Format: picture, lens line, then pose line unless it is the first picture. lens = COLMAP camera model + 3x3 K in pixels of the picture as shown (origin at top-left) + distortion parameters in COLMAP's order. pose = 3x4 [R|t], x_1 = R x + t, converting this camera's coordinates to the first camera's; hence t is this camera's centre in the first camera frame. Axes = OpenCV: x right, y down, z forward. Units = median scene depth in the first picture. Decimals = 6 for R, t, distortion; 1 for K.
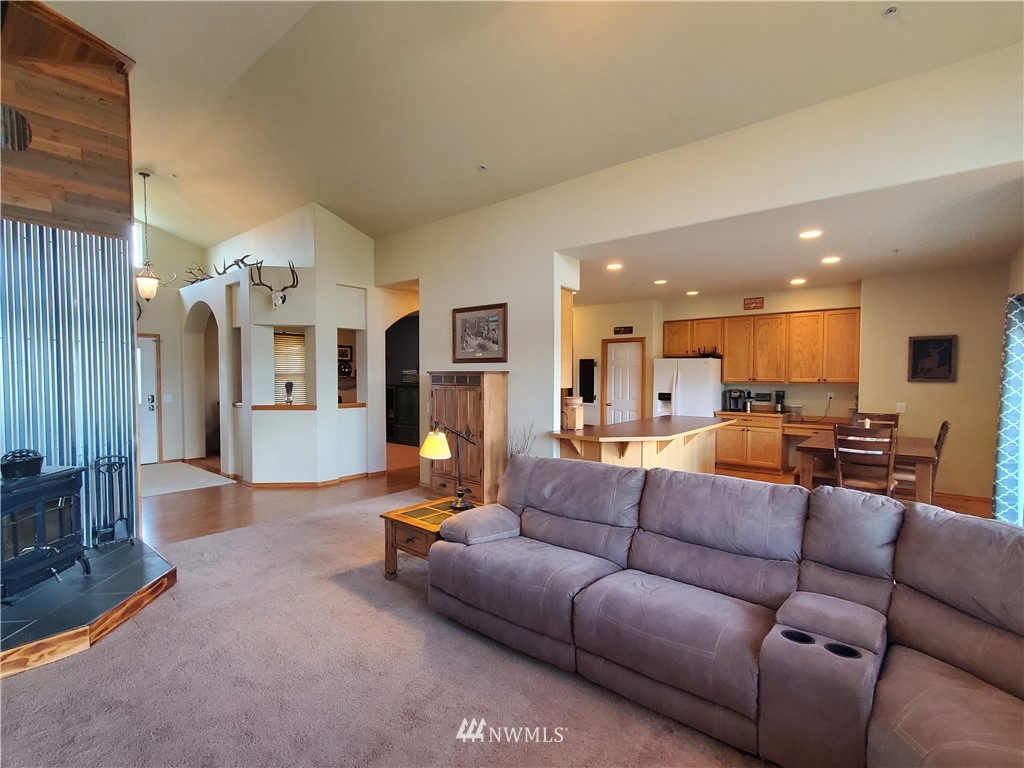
lens RADIAL K [[482.0, 0, 511.6], [0, 482.0, 389.3], [0, 0, 1]] dist [0.000349, -0.000079]
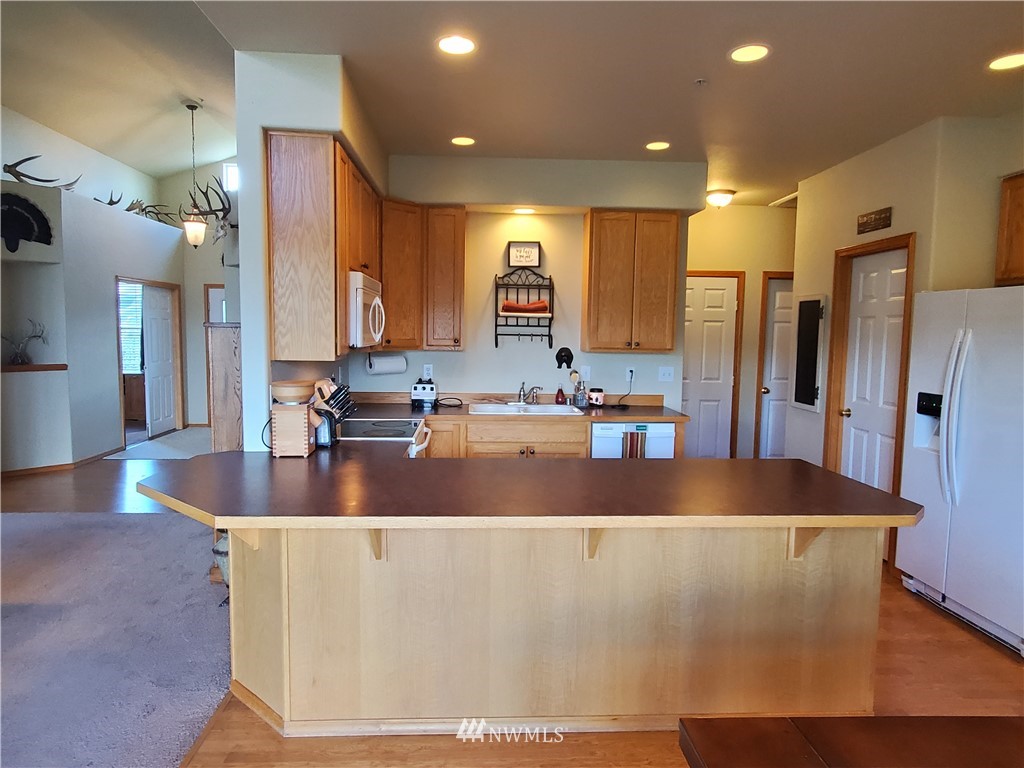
lens RADIAL K [[645.0, 0, 502.7], [0, 645.0, 380.3], [0, 0, 1]] dist [0.008007, 0.001334]
pose [[0.682363, 0.062897, -0.728302, 0.456743], [-0.036842, 0.997984, 0.051668, -0.015115], [0.730084, -0.008424, 0.683305, 0.491768]]
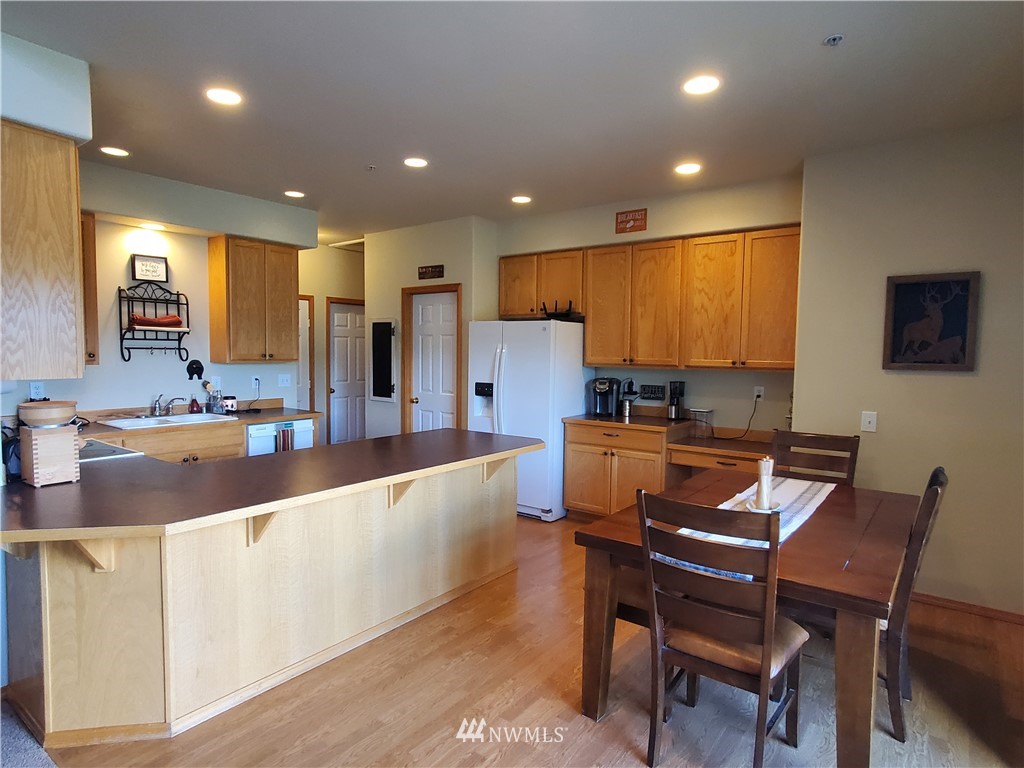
lens RADIAL K [[584.0, 0, 512.0], [0, 584.0, 384.0], [0, 0, 1]] dist [0.001341, 0.000210]
pose [[0.998796, 0.006694, 0.048607, 0.328602], [-0.008050, 0.999582, 0.027750, -0.010862], [-0.048401, -0.028108, 0.998432, 0.334607]]
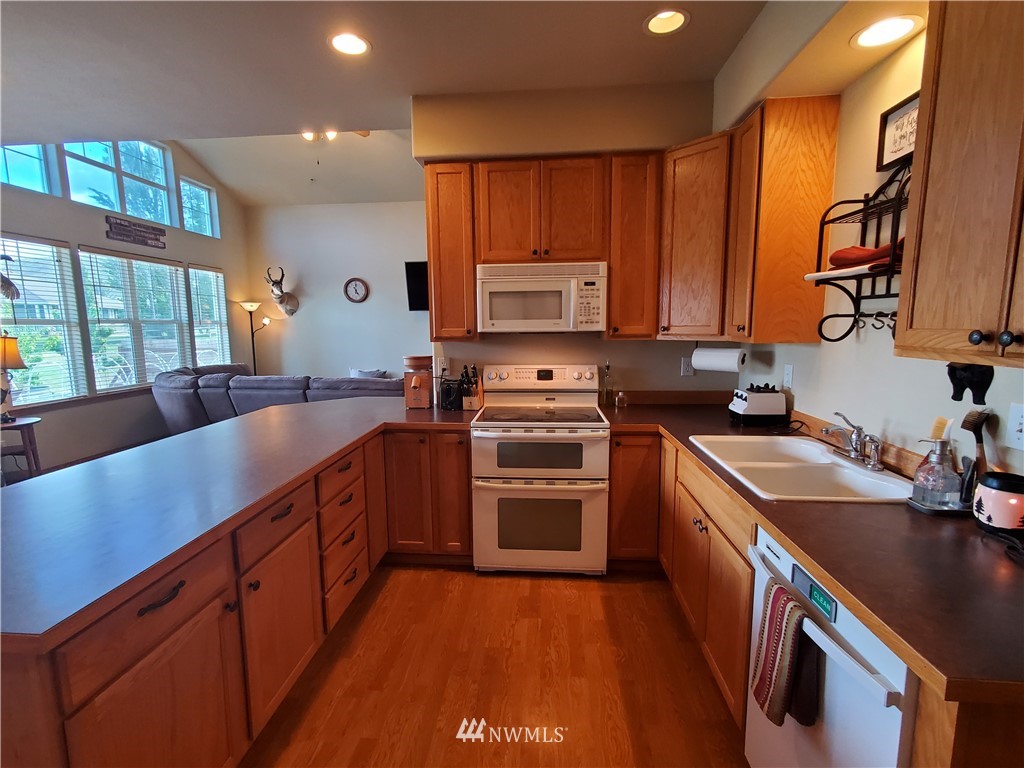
lens RADIAL K [[482.0, 0, 511.6], [0, 482.0, 389.3], [0, 0, 1]] dist [0.000349, -0.000079]
pose [[-0.814325, 0.084614, -0.574208, 0.261205], [-0.011202, 0.986841, 0.161304, -0.028351], [0.580301, 0.137786, -0.802662, 1.046295]]
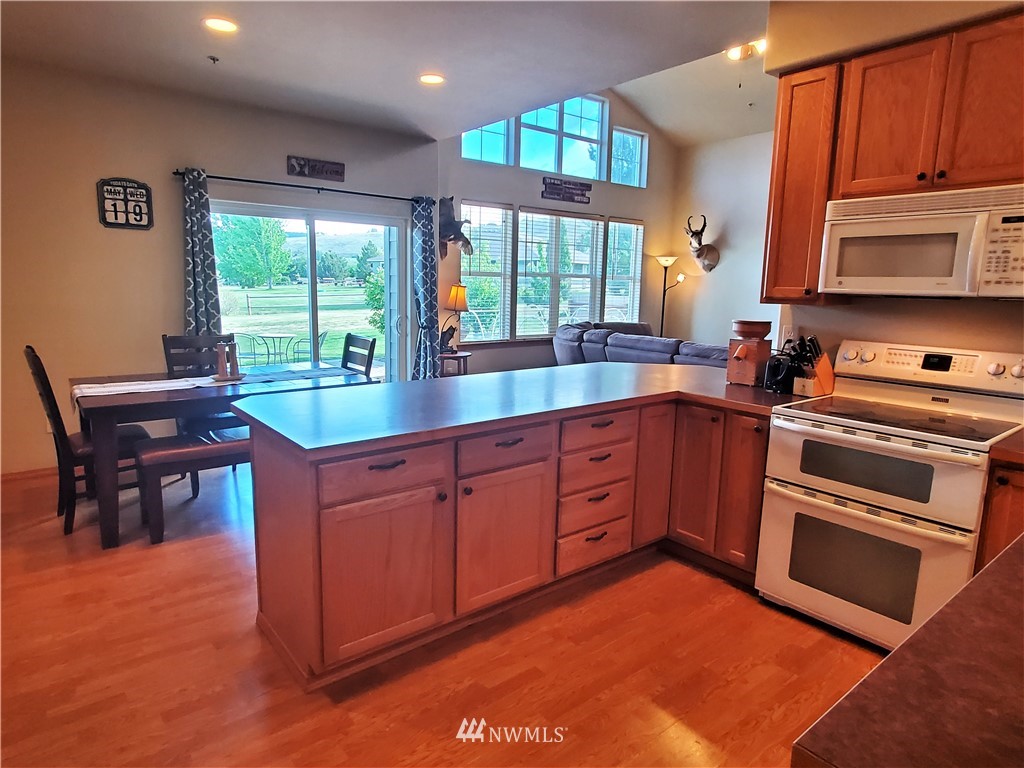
lens RADIAL K [[615.8, 0, 512.0], [0, 615.8, 384.0], [0, 0, 1]] dist [0.001802, 0.000076]
pose [[-0.980599, -0.049534, 0.189661, 0.168246], [-0.011610, 0.980524, 0.196055, -0.027501], [-0.195678, 0.190049, -0.962077, 1.112910]]
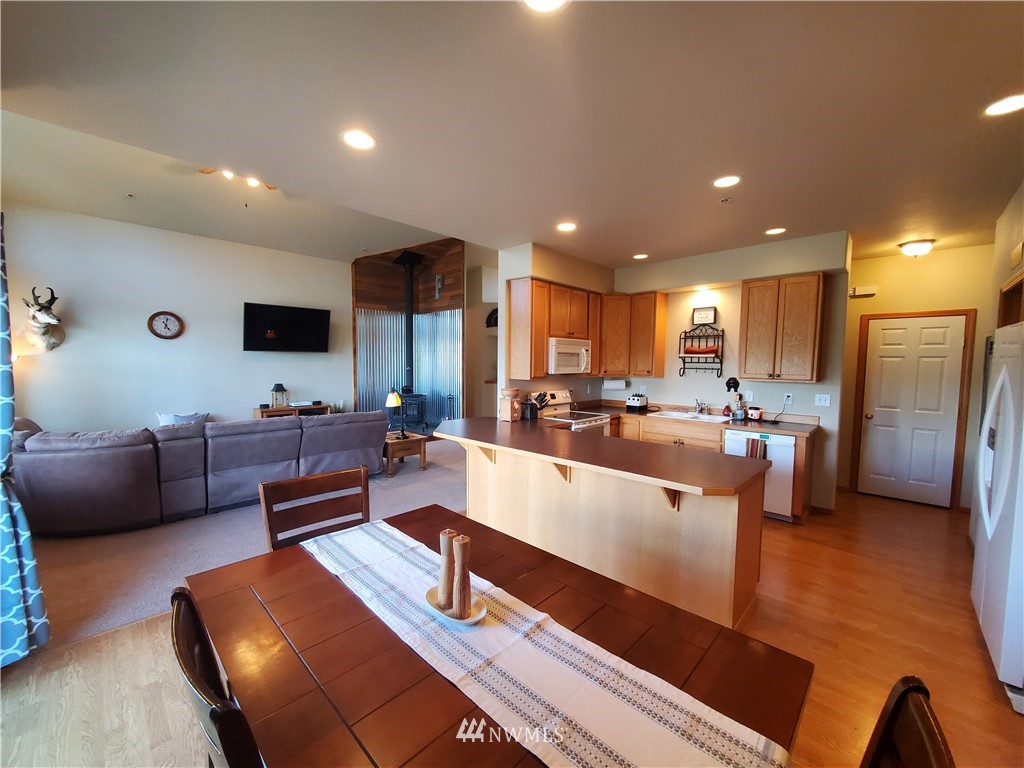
lens RADIAL K [[405.9, 0, 504.3], [0, 405.9, 388.6], [0, 0, 1]] dist [-0.000976, -0.000250]
pose [[-0.071479, 0.063526, -0.995417, 0.643698], [-0.042220, 0.996883, 0.066652, -0.026202], [0.996548, 0.046790, -0.068574, 0.697784]]
